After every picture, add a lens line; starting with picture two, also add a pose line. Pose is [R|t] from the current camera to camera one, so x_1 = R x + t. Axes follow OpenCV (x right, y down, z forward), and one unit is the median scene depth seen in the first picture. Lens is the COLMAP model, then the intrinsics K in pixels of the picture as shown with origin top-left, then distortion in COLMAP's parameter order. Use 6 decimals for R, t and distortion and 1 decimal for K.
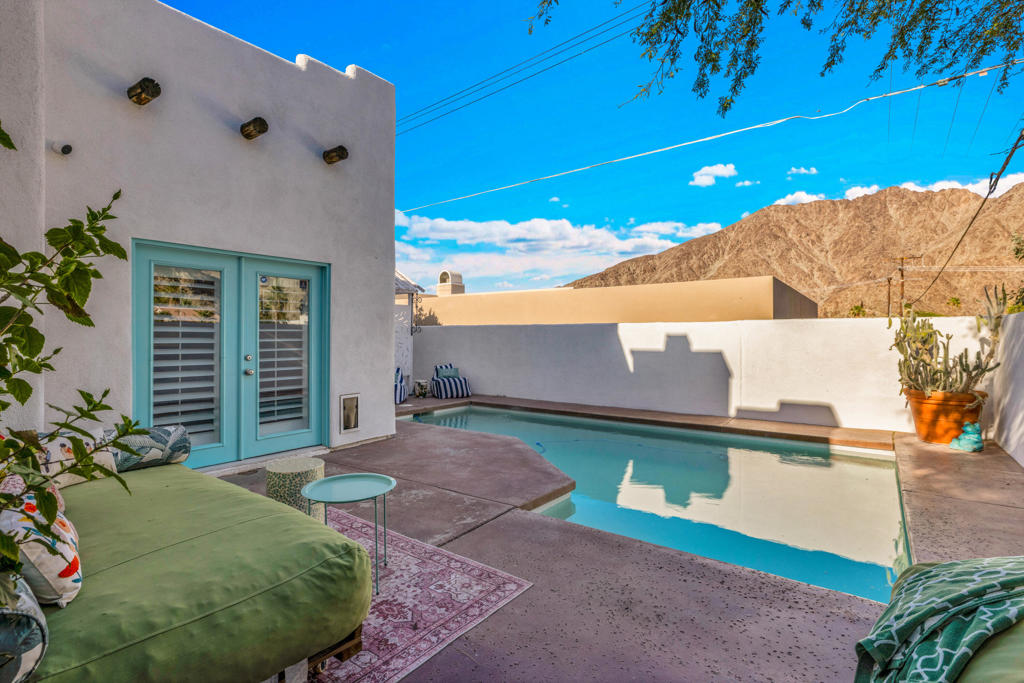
lens RADIAL K [[495.5, 0, 510.9], [0, 495.5, 339.4], [0, 0, 1]] dist [-0.005089, -0.000028]
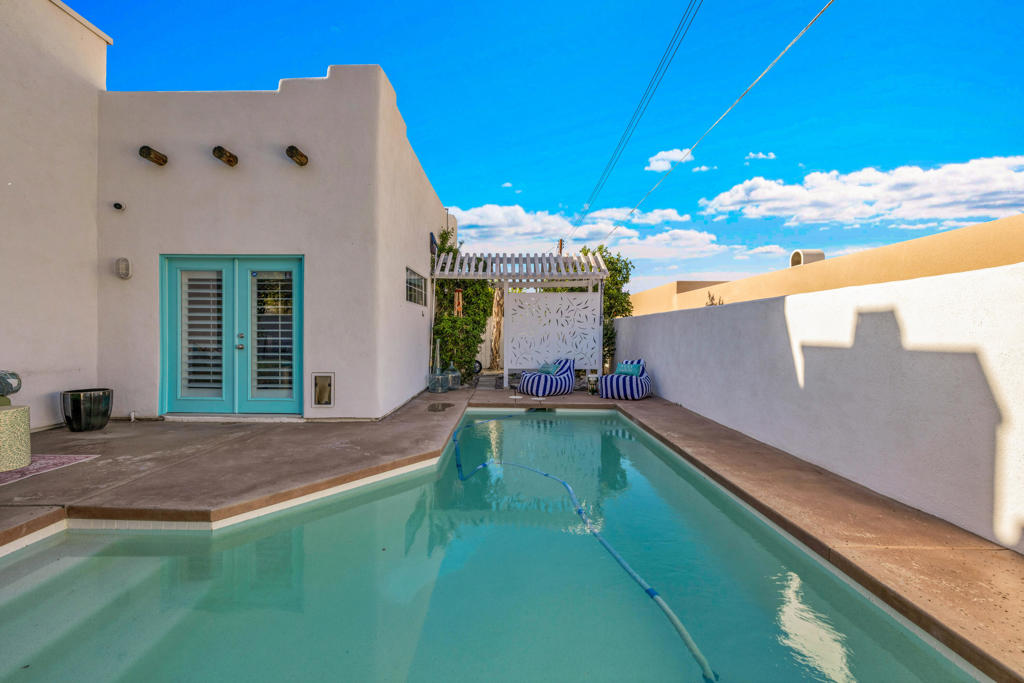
lens RADIAL K [[439.1, 0, 510.5], [0, 439.1, 338.0], [0, 0, 1]] dist [0.000231, -0.000792]
pose [[0.584927, 0.010533, -0.811018, 0.736404], [-0.011724, 0.999921, 0.004531, 0.027338], [0.811001, 0.006858, 0.585004, 0.816014]]
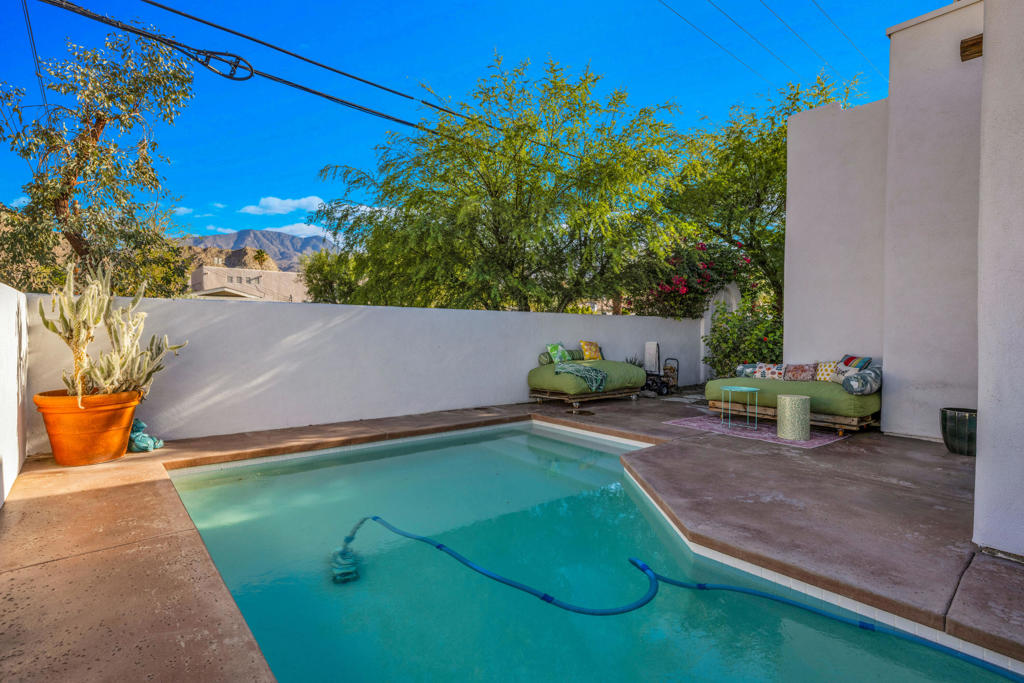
lens RADIAL K [[495.5, 0, 516.8], [0, 495.5, 339.1], [0, 0, 1]] dist [-0.005089, -0.000028]
pose [[-0.973384, -0.014023, 0.228749, 0.086224], [-0.008080, 0.999606, 0.026897, -0.004805], [-0.229036, 0.024333, -0.973114, 1.787727]]
